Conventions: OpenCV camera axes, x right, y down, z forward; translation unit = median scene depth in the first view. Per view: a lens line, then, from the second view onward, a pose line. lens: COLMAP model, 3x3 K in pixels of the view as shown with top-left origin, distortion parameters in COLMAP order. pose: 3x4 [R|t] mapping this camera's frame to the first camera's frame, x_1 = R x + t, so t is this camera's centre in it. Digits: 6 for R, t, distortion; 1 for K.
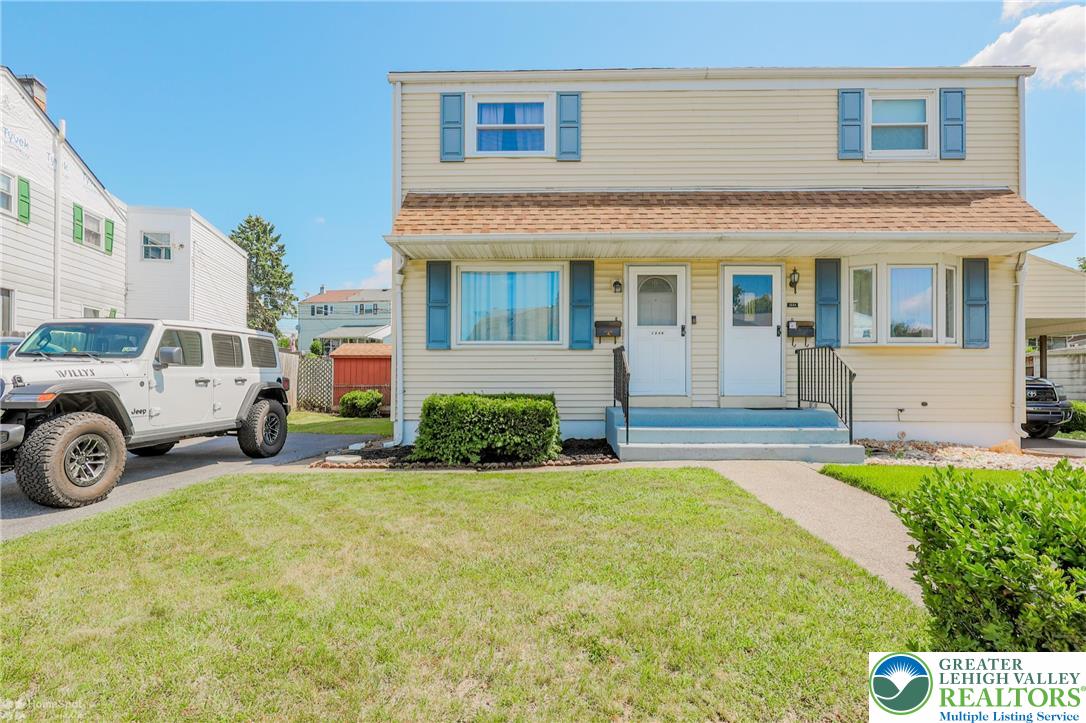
lens RADIAL K [[516.3, 0, 518.1], [0, 516.3, 364.5], [0, 0, 1]] dist [0.000998, 0.000507]
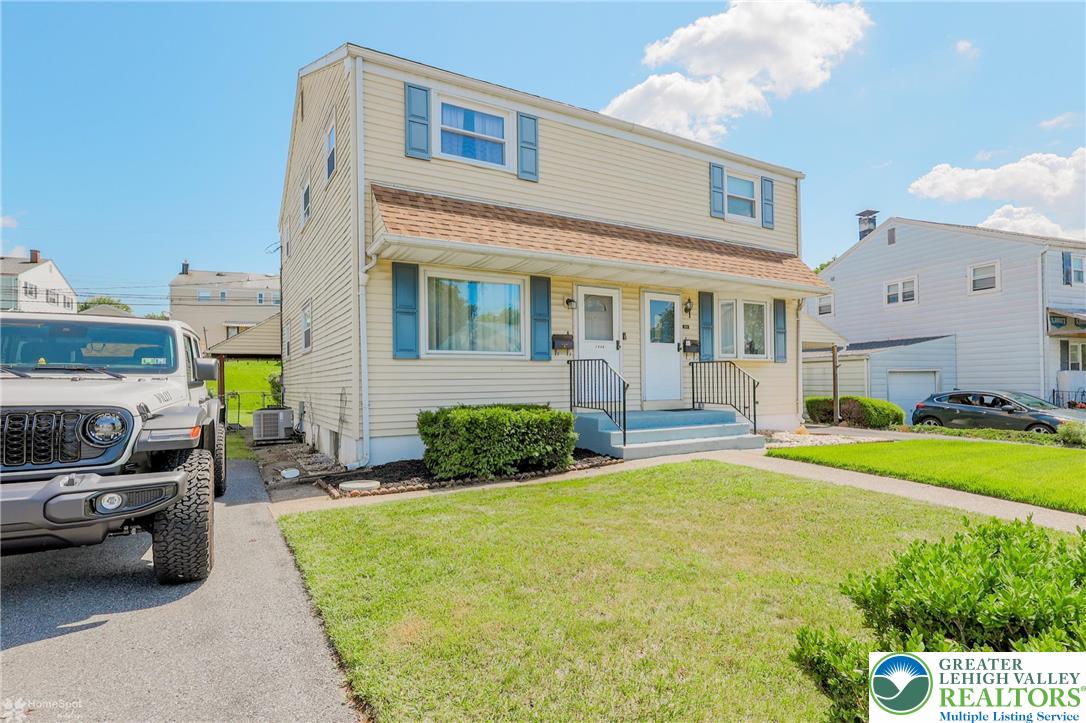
lens RADIAL K [[544.0, 0, 509.9], [0, 544.0, 365.1], [0, 0, 1]] dist [-0.000899, -0.000058]
pose [[0.866568, 0.004507, 0.499038, -0.499502], [-0.003885, 0.999990, -0.002285, -0.017185], [-0.499043, 0.000042, 0.866577, 0.064096]]
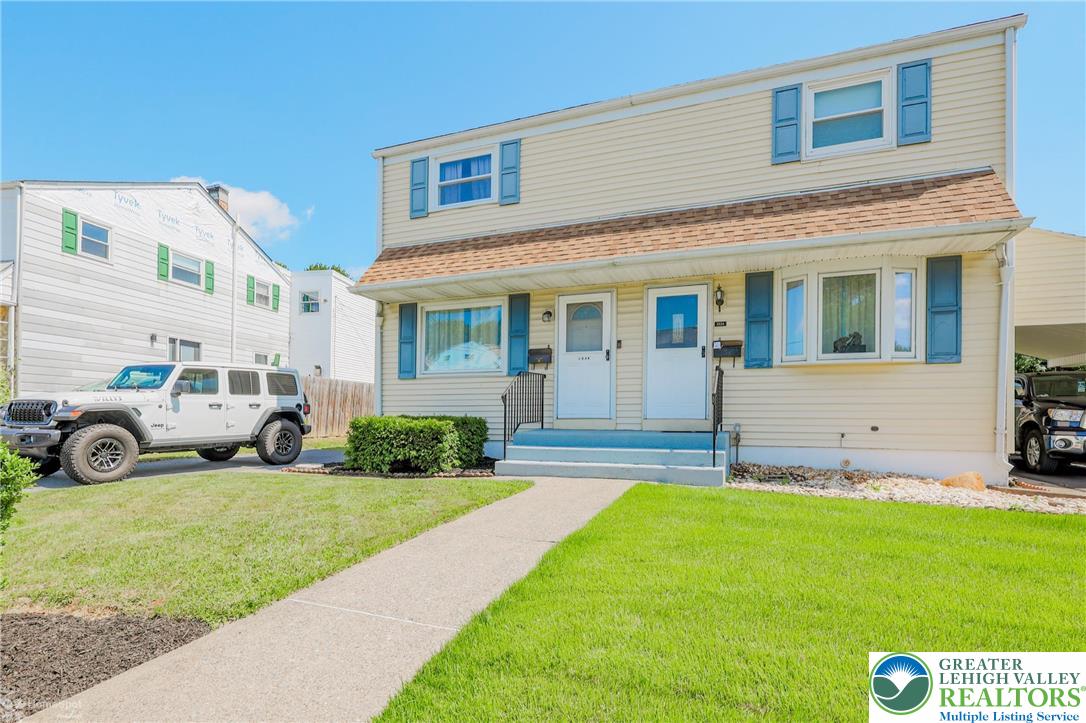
lens RADIAL K [[514.7, 0, 519.0], [0, 514.7, 391.2], [0, 0, 1]] dist [0.000607, -0.000228]
pose [[0.943505, -0.013934, -0.331065, 0.490846], [0.010853, 0.999879, -0.011153, 0.015405], [0.331180, 0.006930, 0.943542, -0.020353]]
